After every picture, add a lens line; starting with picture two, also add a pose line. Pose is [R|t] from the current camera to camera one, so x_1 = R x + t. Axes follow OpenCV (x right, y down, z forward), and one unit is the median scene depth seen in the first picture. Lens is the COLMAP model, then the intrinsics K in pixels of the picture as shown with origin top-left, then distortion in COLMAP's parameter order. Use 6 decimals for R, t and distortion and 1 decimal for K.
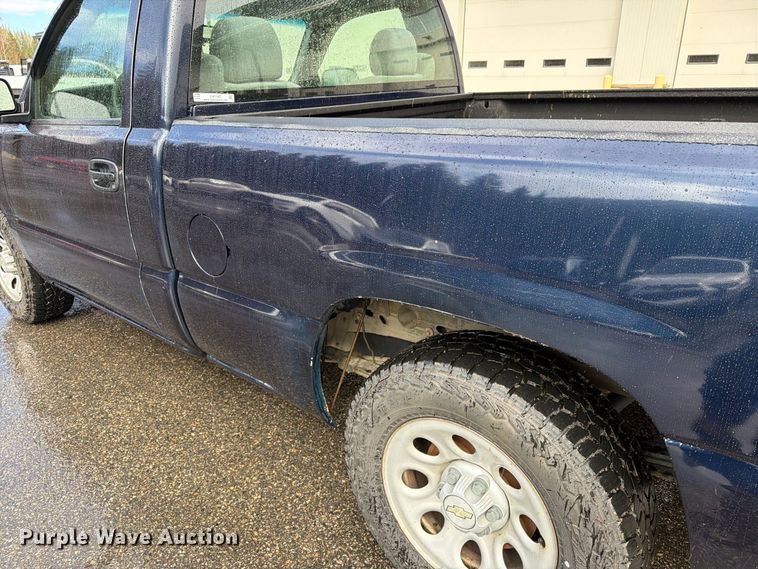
lens RADIAL K [[540.8, 0, 374.6], [0, 540.8, 281.4], [0, 0, 1]] dist [0.082931, -0.114425]
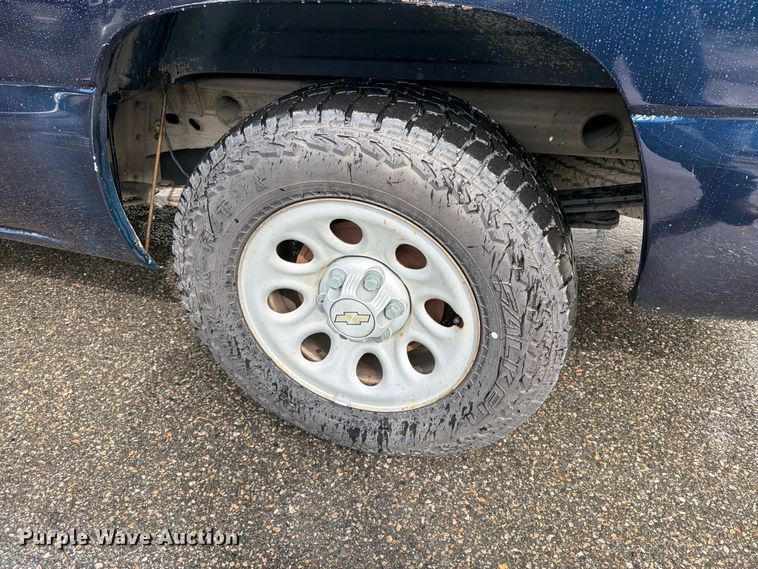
lens RADIAL K [[540.8, 0, 374.6], [0, 540.8, 281.4], [0, 0, 1]] dist [0.082931, -0.114425]
pose [[0.927679, -0.200671, 0.314868, -0.046437], [0.135047, 0.966536, 0.218108, 0.200693], [-0.348099, -0.159812, 0.923735, 0.277474]]
